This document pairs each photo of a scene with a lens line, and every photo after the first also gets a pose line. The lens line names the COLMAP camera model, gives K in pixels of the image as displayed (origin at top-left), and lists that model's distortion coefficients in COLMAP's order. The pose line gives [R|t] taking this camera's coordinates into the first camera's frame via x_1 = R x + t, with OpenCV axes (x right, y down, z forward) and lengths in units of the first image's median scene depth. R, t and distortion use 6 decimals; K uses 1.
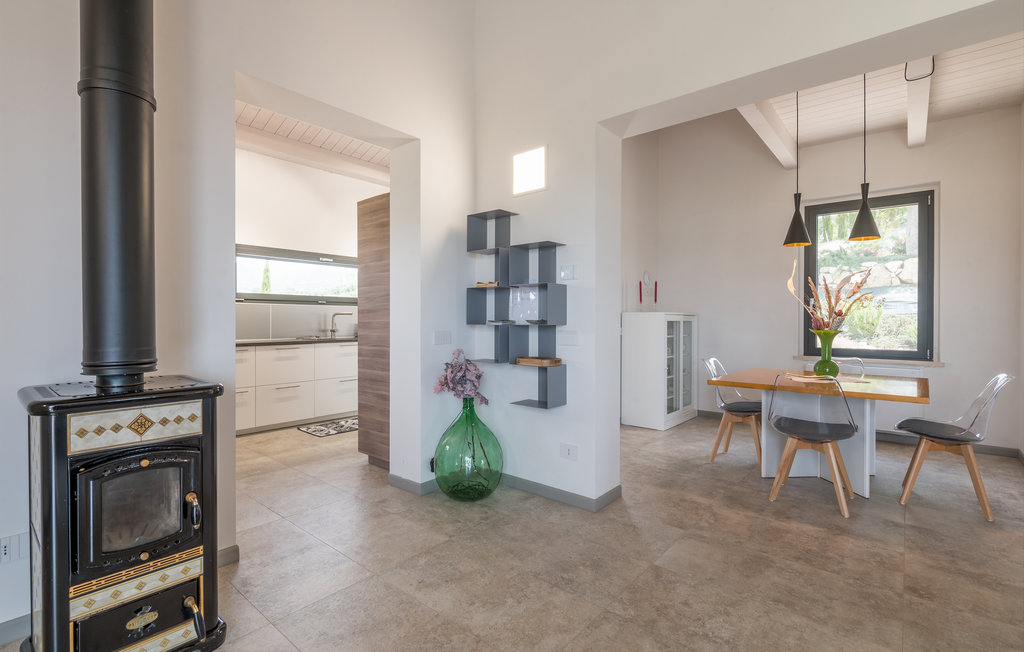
lens RADIAL K [[469.4, 0, 513.3], [0, 469.4, 322.8], [0, 0, 1]] dist [0.001873, -0.000119]
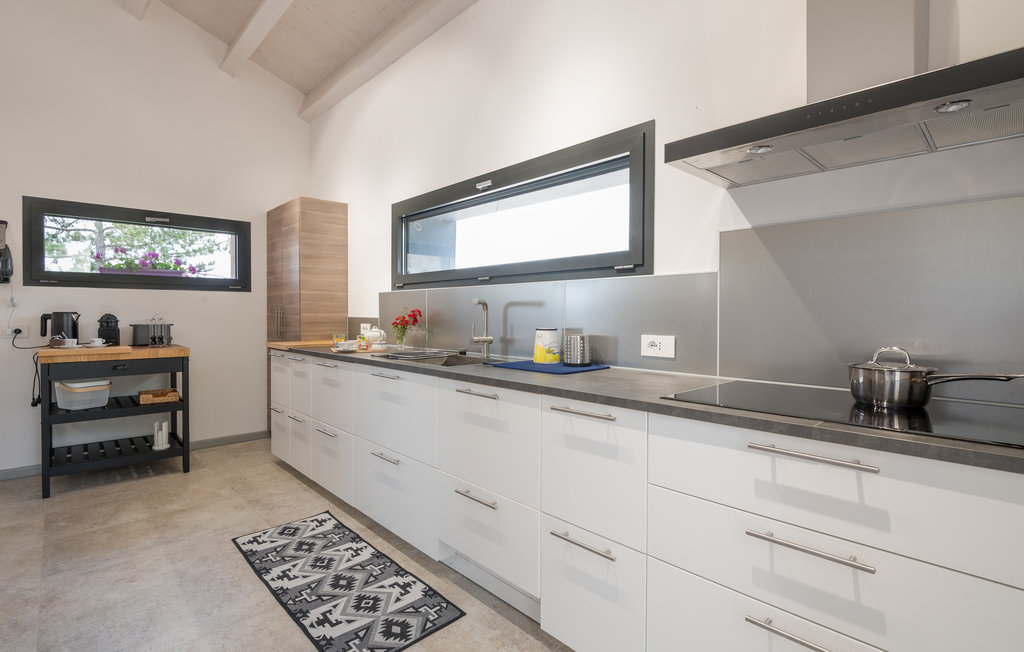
lens RADIAL K [[482.3, 0, 507.6], [0, 482.3, 325.1], [0, 0, 1]] dist [-0.004444, 0.000209]
pose [[-0.114914, 0.020649, -0.993161, 0.069148], [-0.007412, 0.999738, 0.021644, -0.008287], [0.993348, 0.009849, -0.114731, 1.124483]]
